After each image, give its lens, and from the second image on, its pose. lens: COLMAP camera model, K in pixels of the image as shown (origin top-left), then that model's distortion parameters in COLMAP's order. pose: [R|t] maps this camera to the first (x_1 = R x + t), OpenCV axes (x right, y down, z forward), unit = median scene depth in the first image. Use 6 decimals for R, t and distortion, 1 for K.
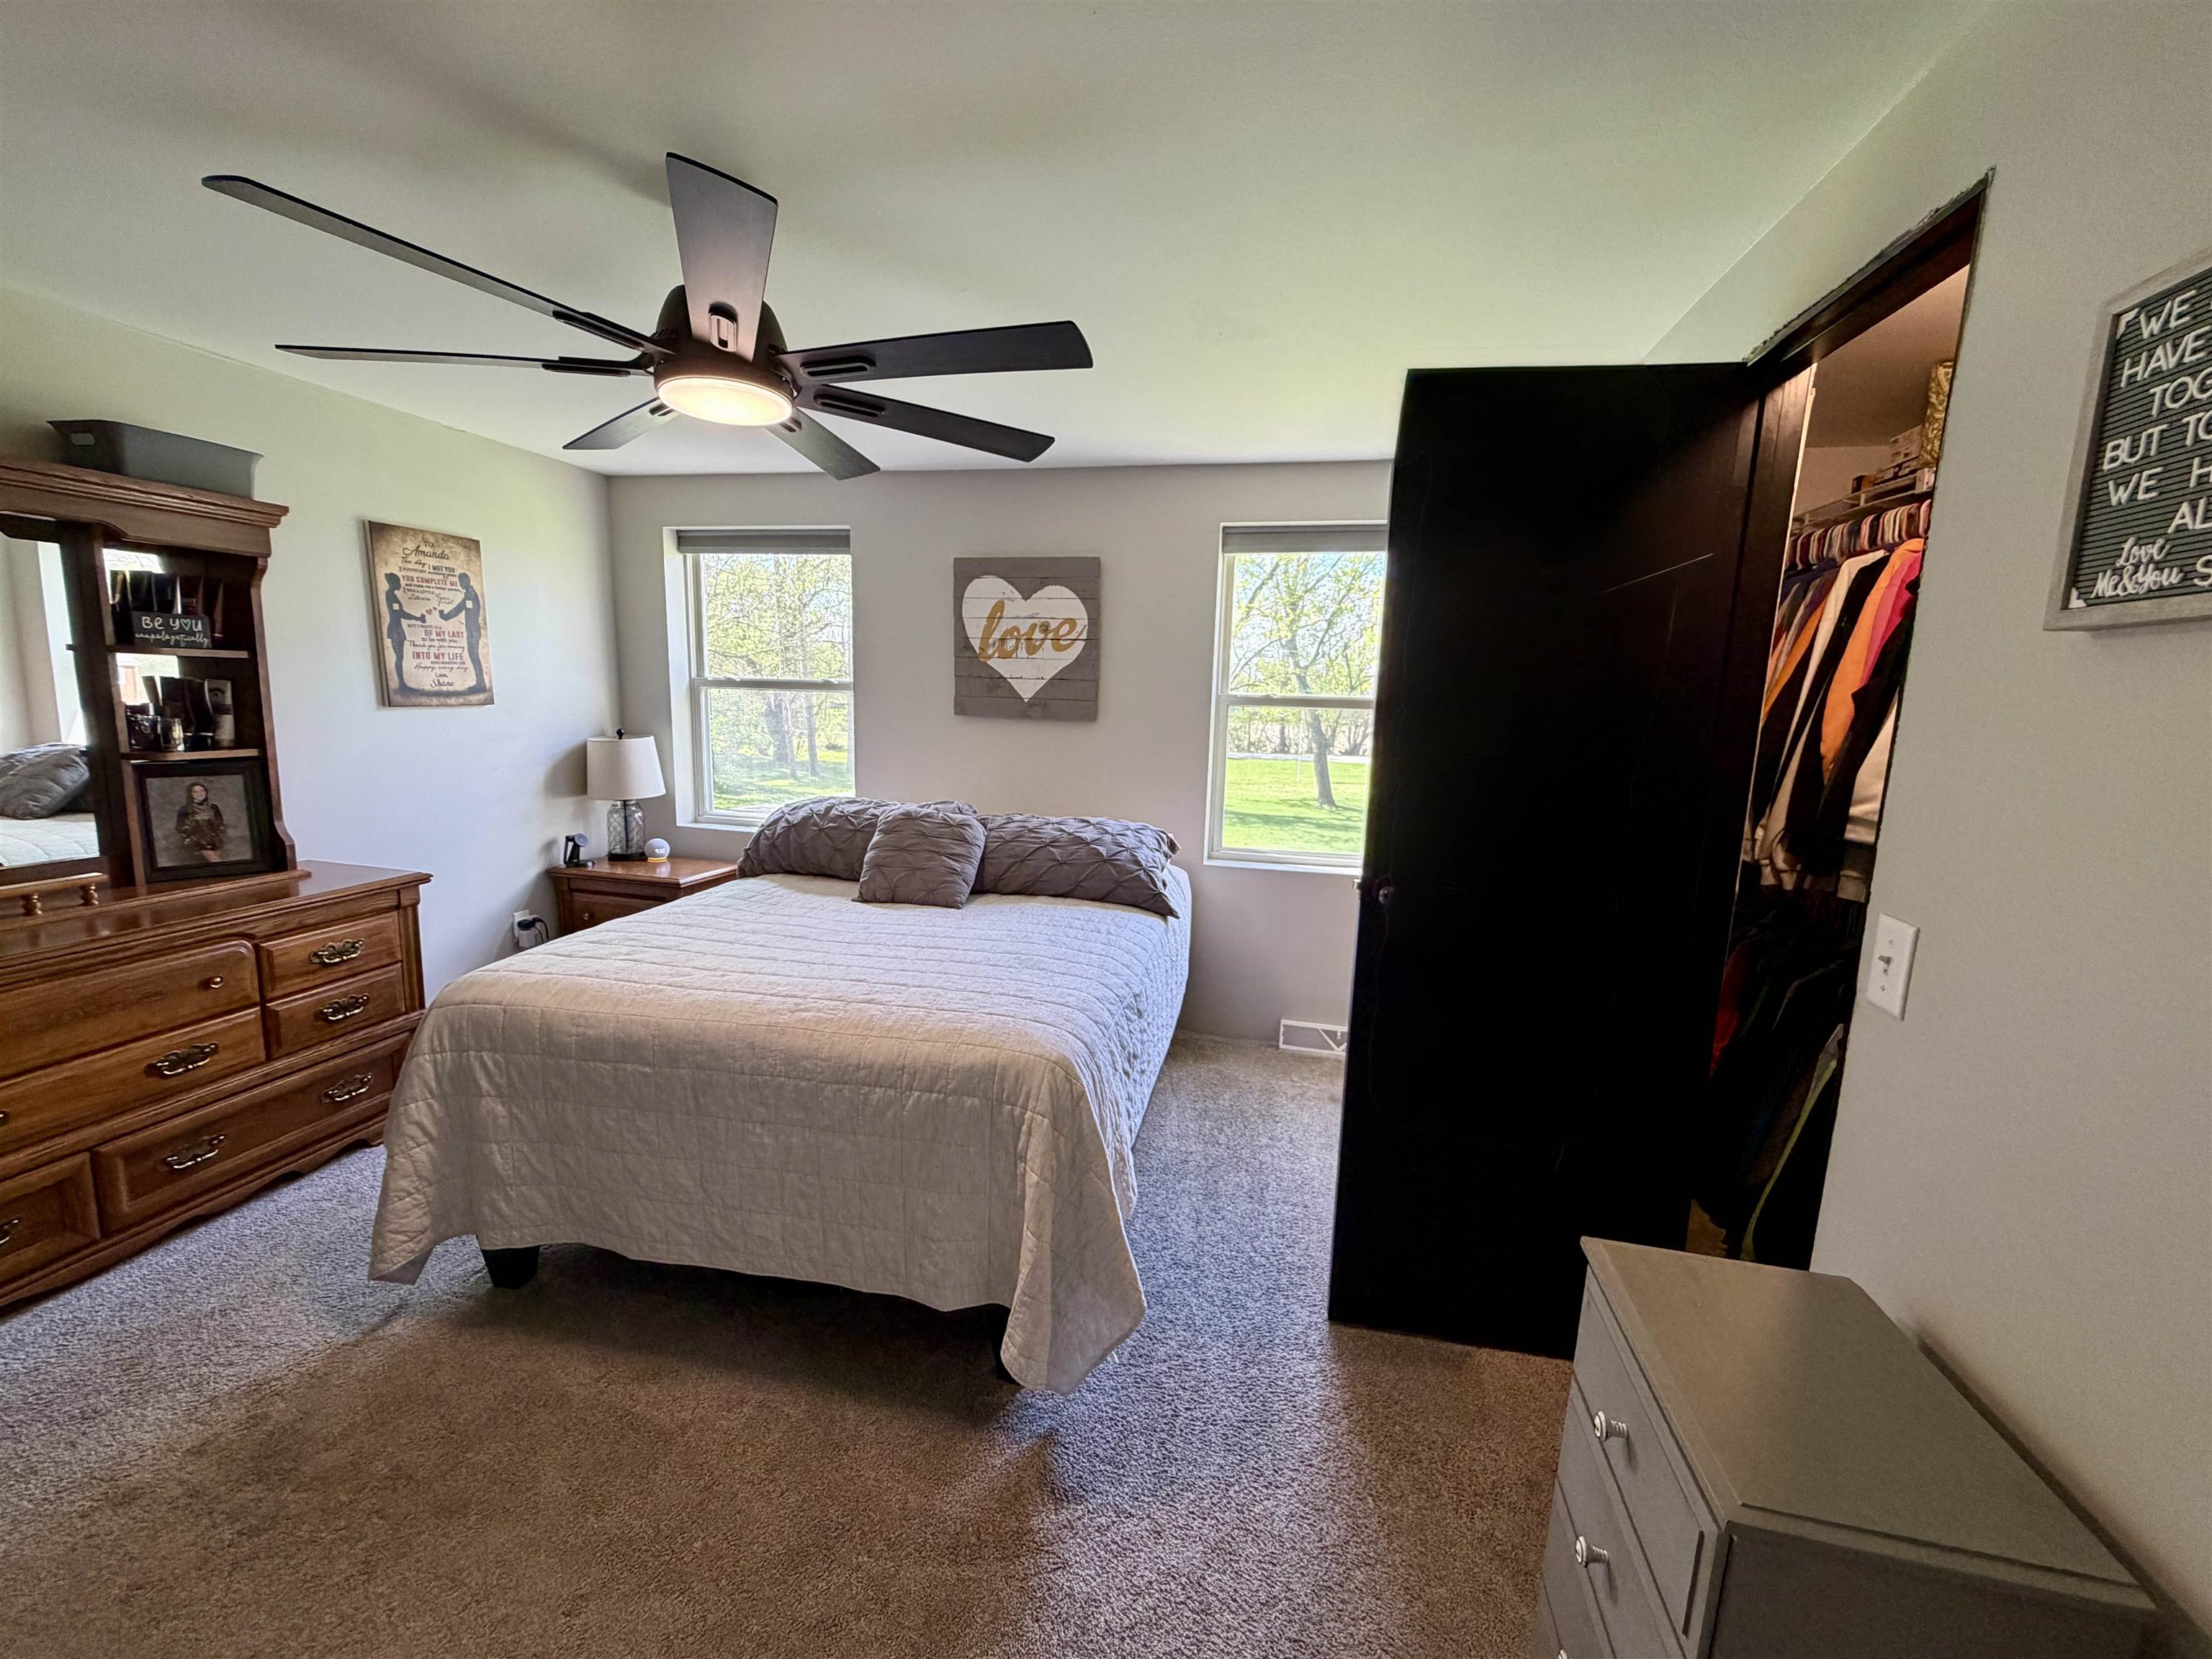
lens RADIAL K [[894.9, 0, 1106.0], [0, 894.9, 829.5], [0, 0, 1]] dist [-0.000018, 0.000194]
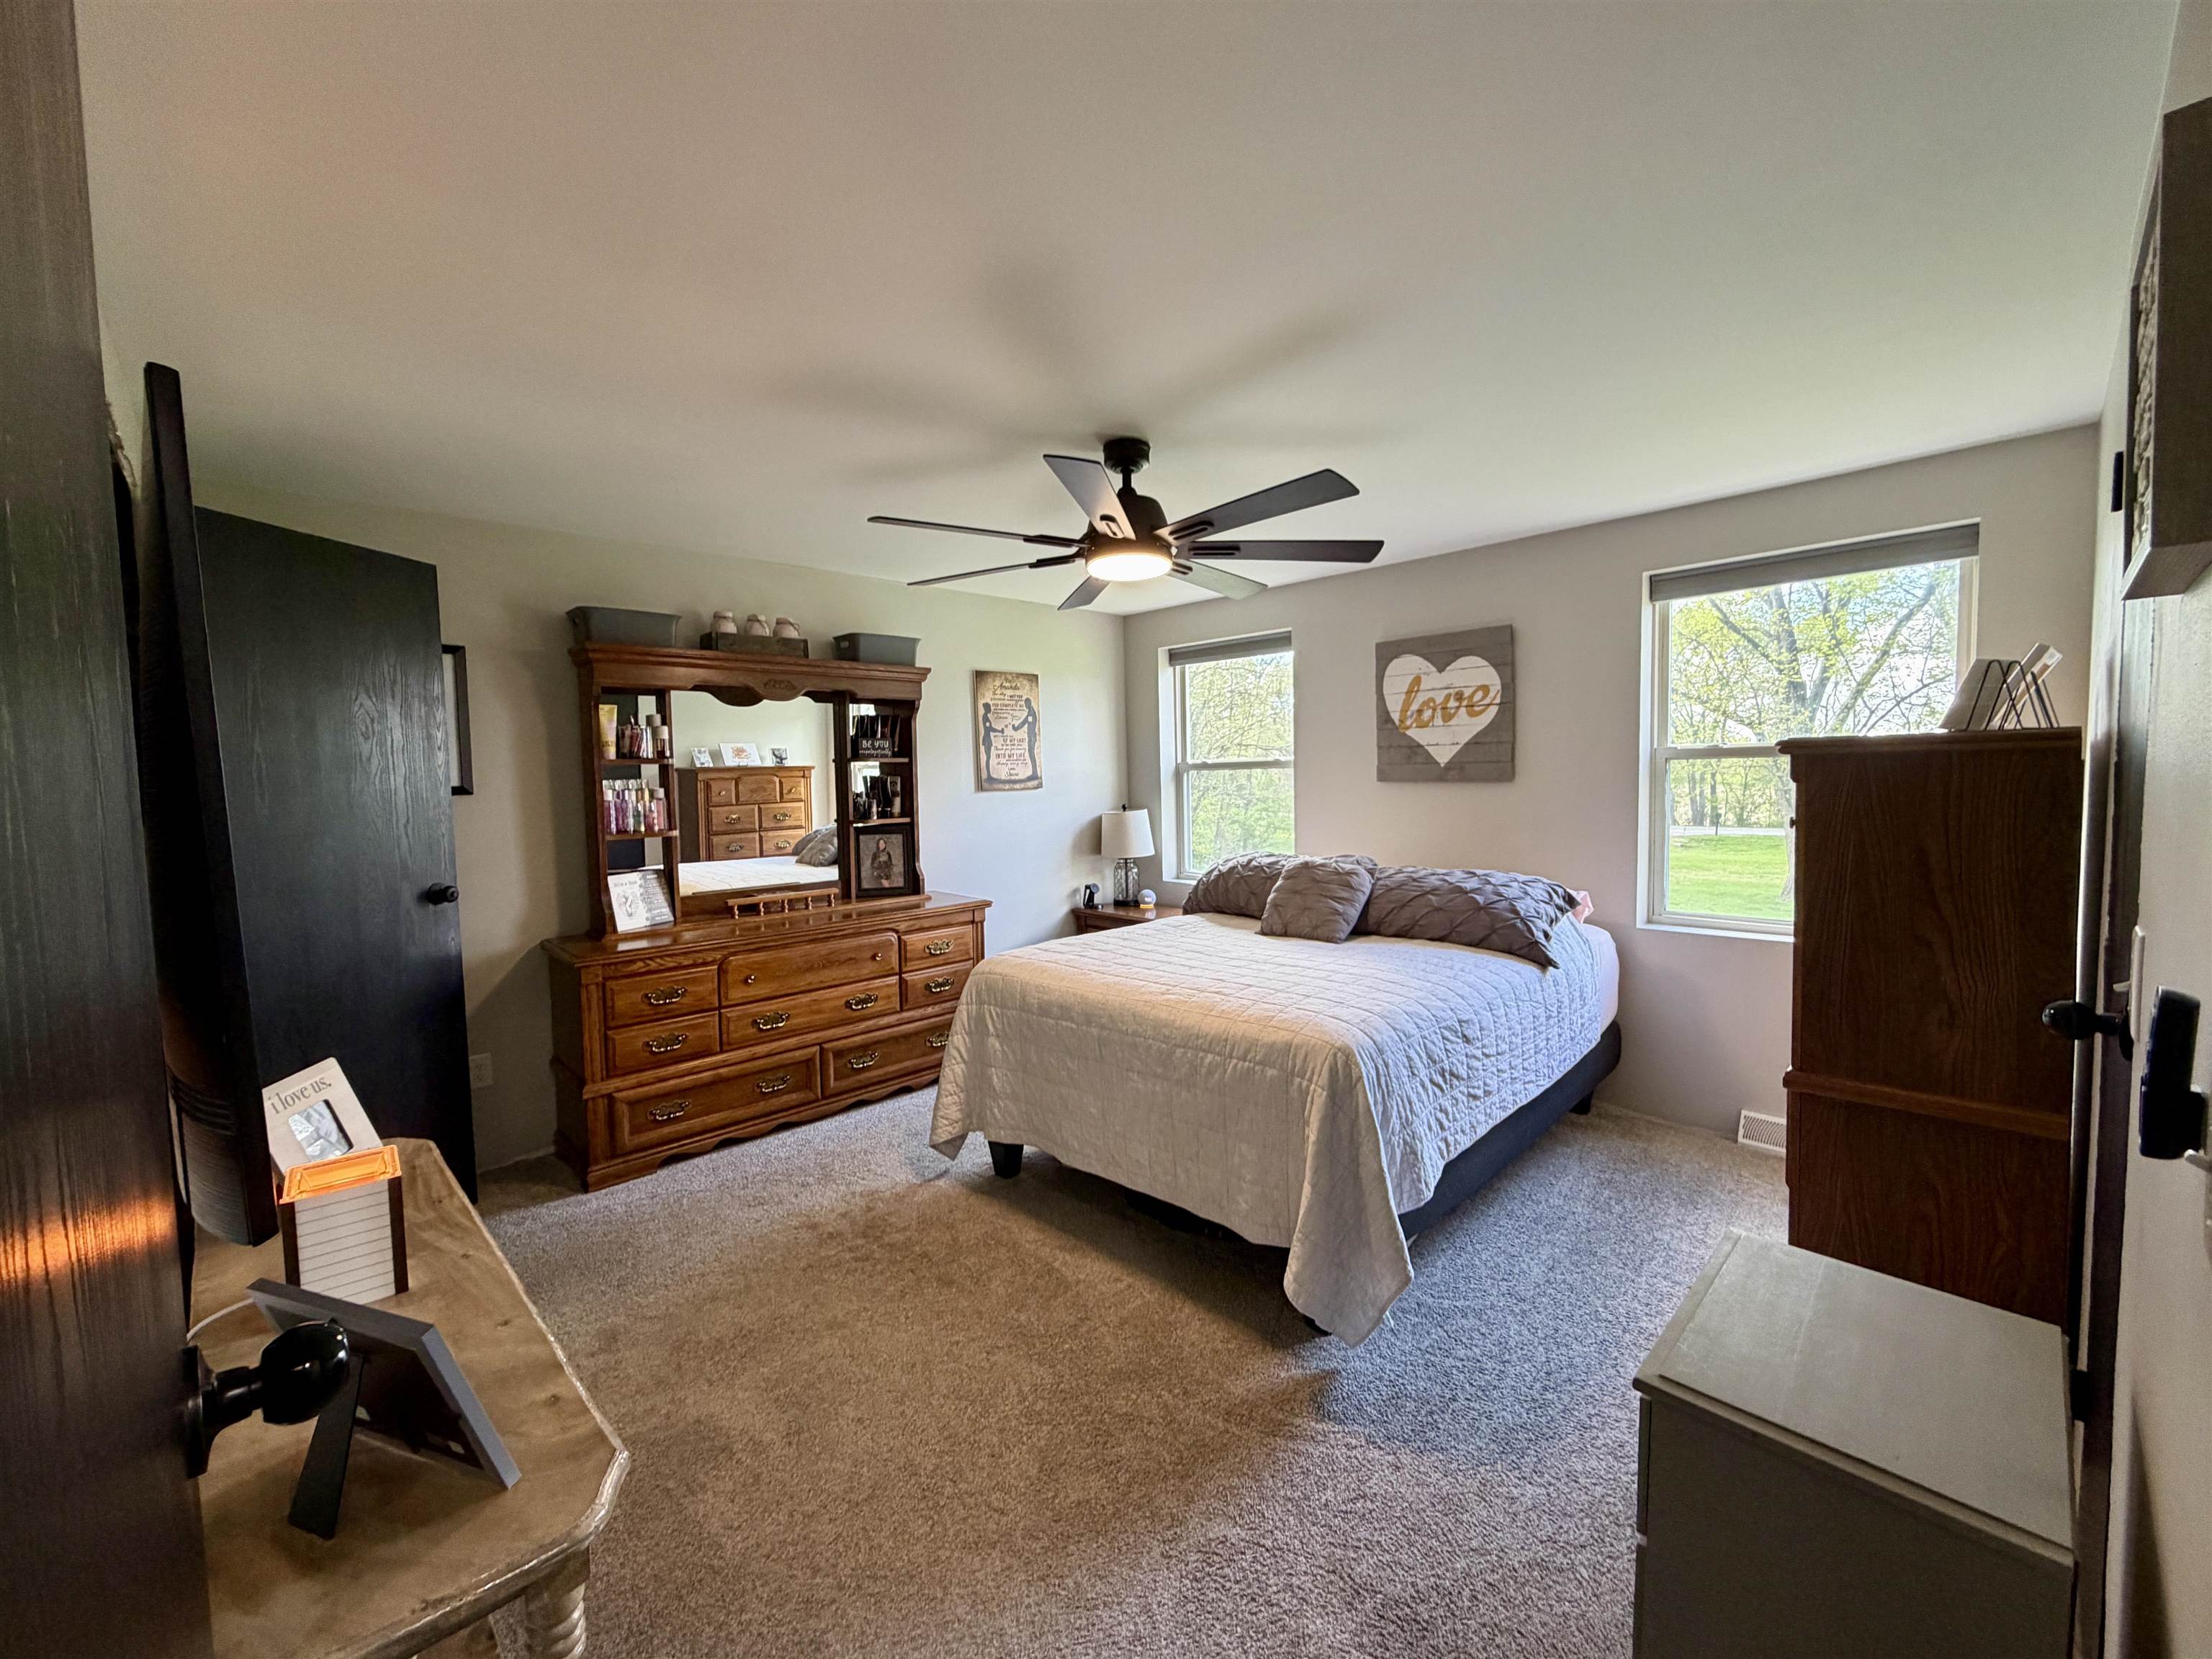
lens RADIAL K [[894.9, 0, 1106.0], [0, 894.9, 829.5], [0, 0, 1]] dist [-0.000018, 0.000194]
pose [[0.832213, -0.014080, -0.554277, 0.244332], [-0.038768, 0.995753, -0.083502, 0.053273], [0.553099, 0.090980, 0.828133, -0.140141]]
